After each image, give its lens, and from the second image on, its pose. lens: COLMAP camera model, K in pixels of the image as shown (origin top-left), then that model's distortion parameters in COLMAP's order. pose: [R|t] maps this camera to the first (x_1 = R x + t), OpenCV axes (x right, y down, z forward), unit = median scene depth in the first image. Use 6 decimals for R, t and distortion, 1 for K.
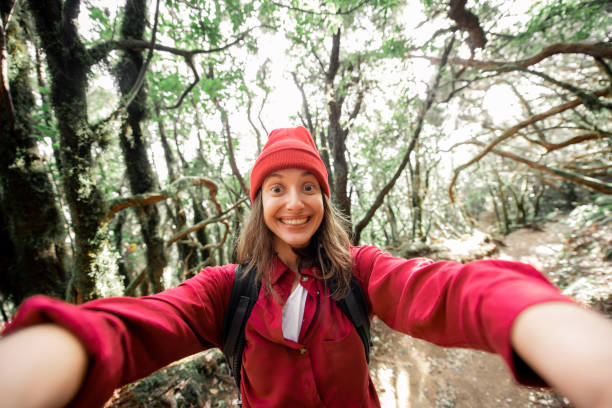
lens RADIAL K [[239.4, 0, 307.4], [0, 239.4, 201.9], [0, 0, 1]] dist [-0.018646, -0.001397]
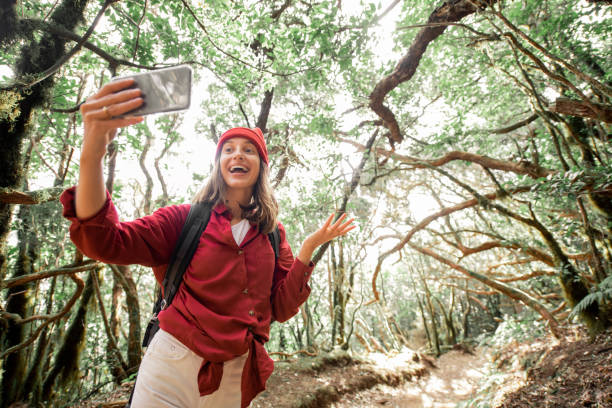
lens RADIAL K [[329.9, 0, 305.8], [0, 329.9, 207.2], [0, 0, 1]] dist [-0.012587, 0.002260]
pose [[0.944658, 0.173708, 0.278293, -0.023716], [-0.072353, 0.937737, -0.339726, 0.133307], [-0.319979, 0.300790, 0.898409, -0.103728]]
